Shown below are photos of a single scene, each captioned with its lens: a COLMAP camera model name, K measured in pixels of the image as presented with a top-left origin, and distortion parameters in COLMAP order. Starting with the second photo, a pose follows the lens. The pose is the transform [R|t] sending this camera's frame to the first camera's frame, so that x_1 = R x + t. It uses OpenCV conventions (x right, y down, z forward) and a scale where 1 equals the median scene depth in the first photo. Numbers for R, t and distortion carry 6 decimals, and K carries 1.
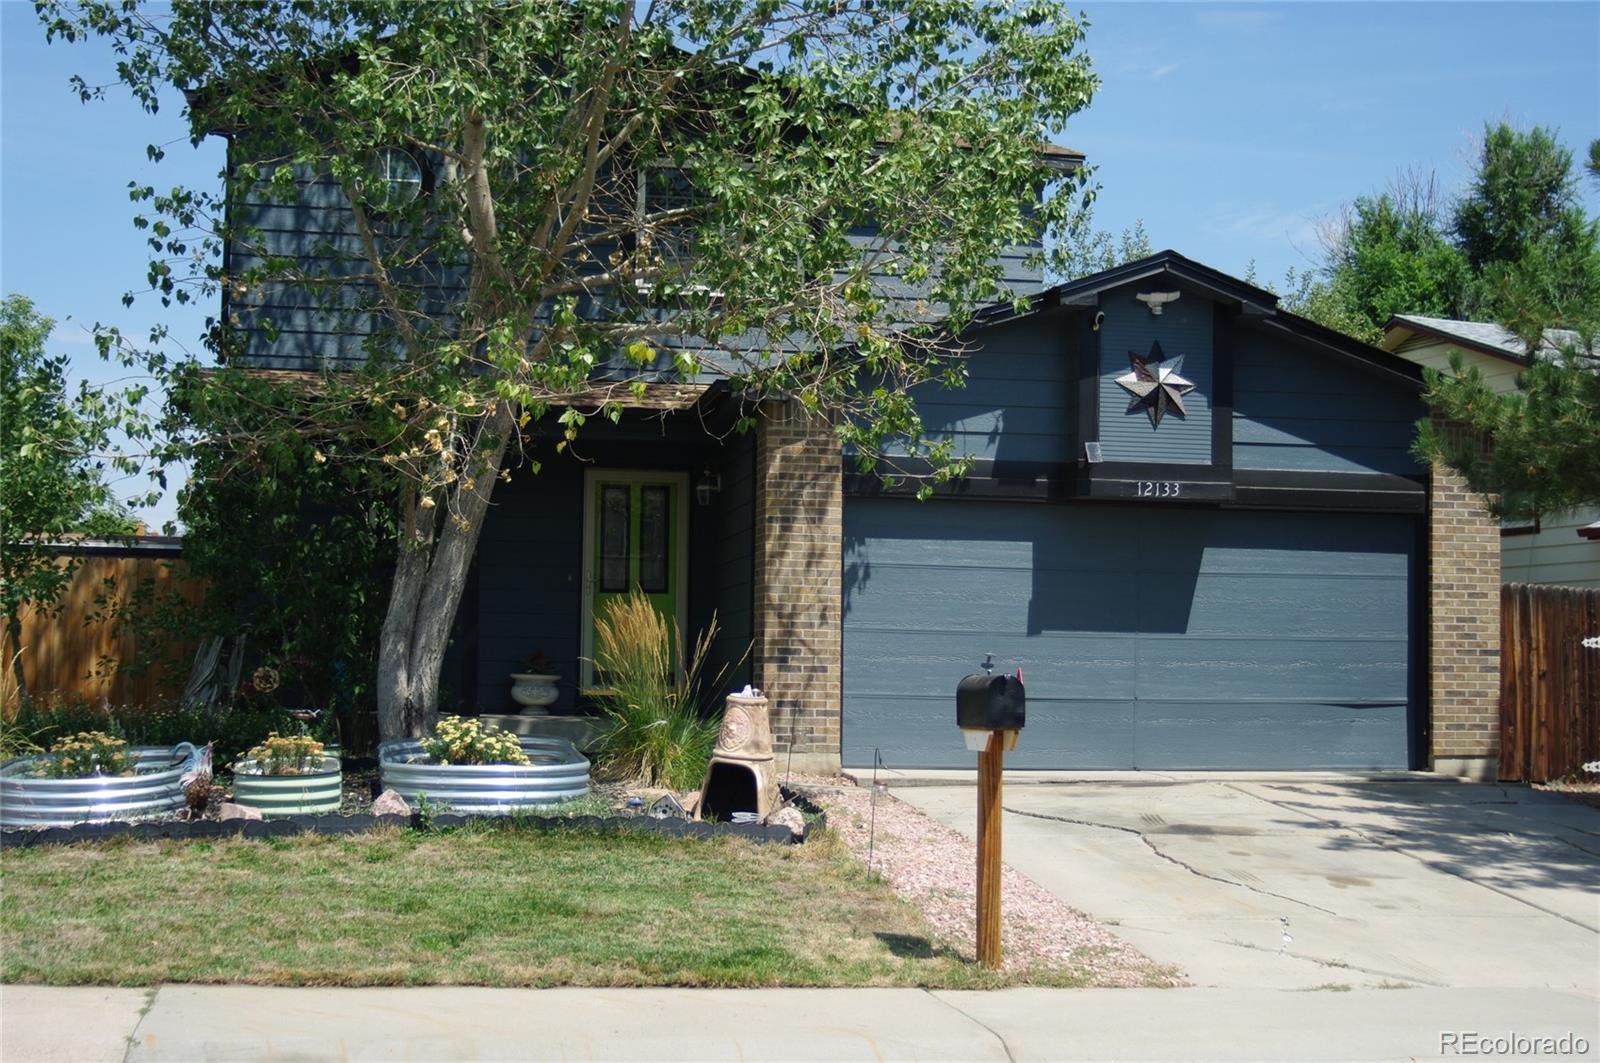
lens RADIAL K [[2191.1, 0, 804.4], [0, 2191.1, 534.0], [0, 0, 1]] dist [-0.092394, 0.000000]
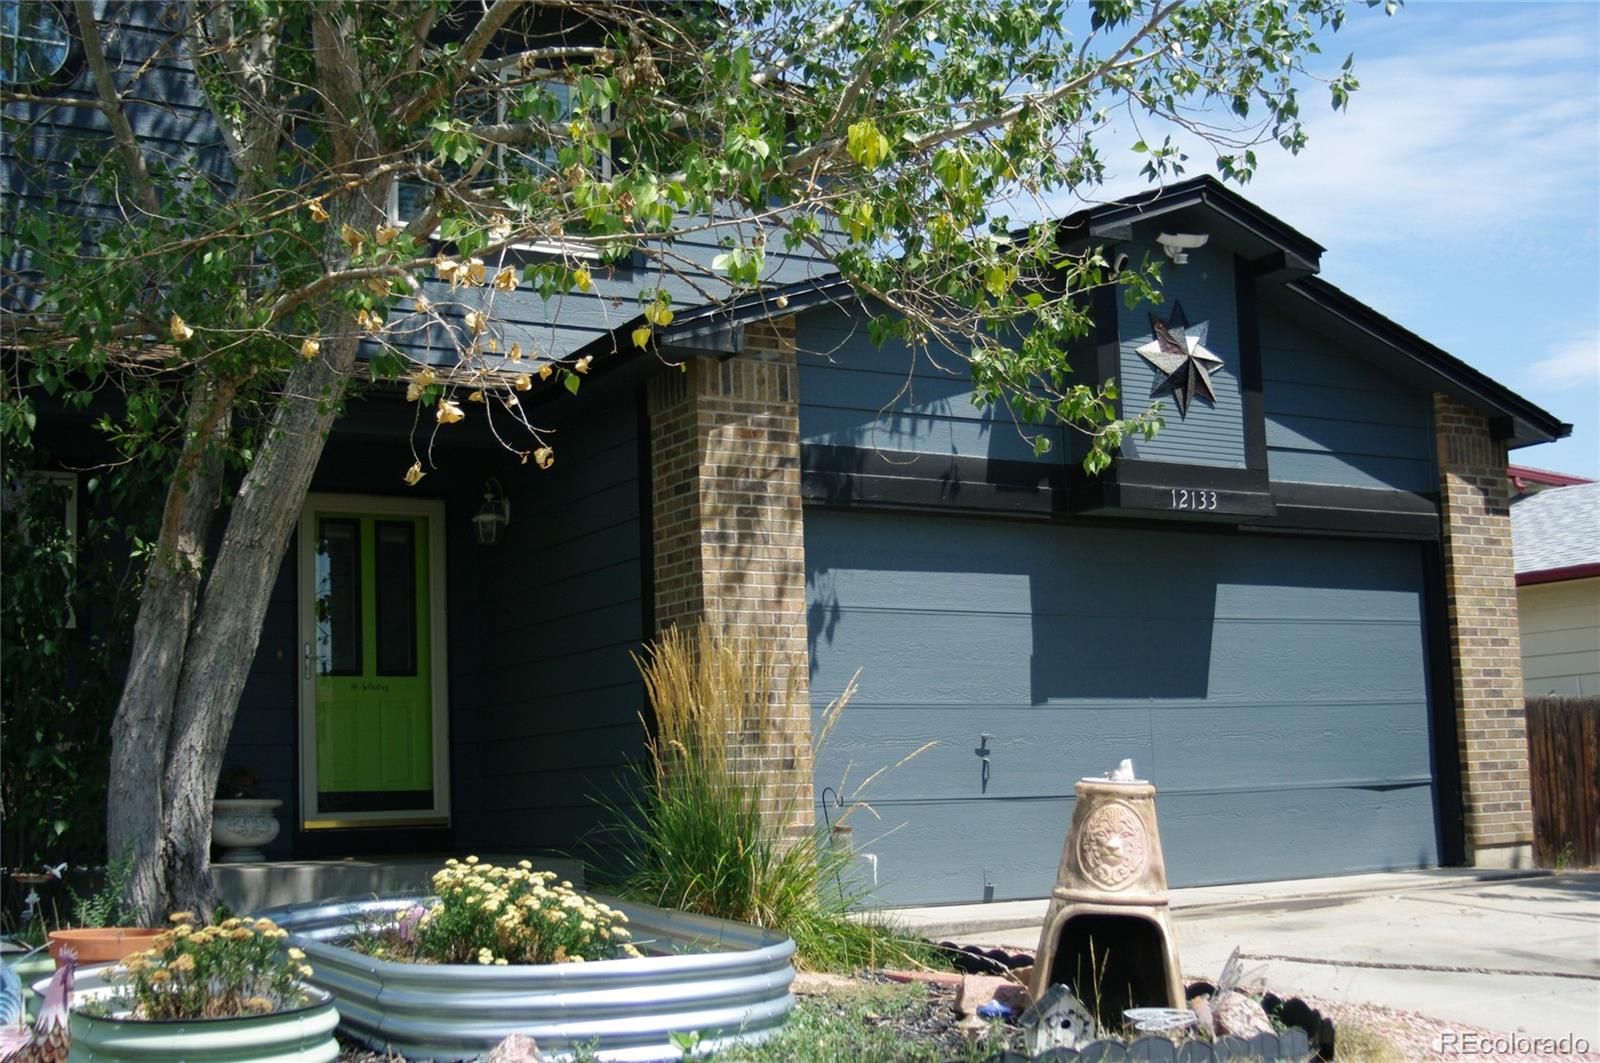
lens RADIAL K [[1973.3, 0, 810.3], [0, 1973.3, 532.1], [0, 0, 1]] dist [-0.108025, 0.000000]
pose [[0.933901, 0.002020, 0.357527, -0.192404], [0.025686, 0.997021, -0.072726, 0.034758], [-0.356609, 0.077102, 0.931067, 0.434446]]
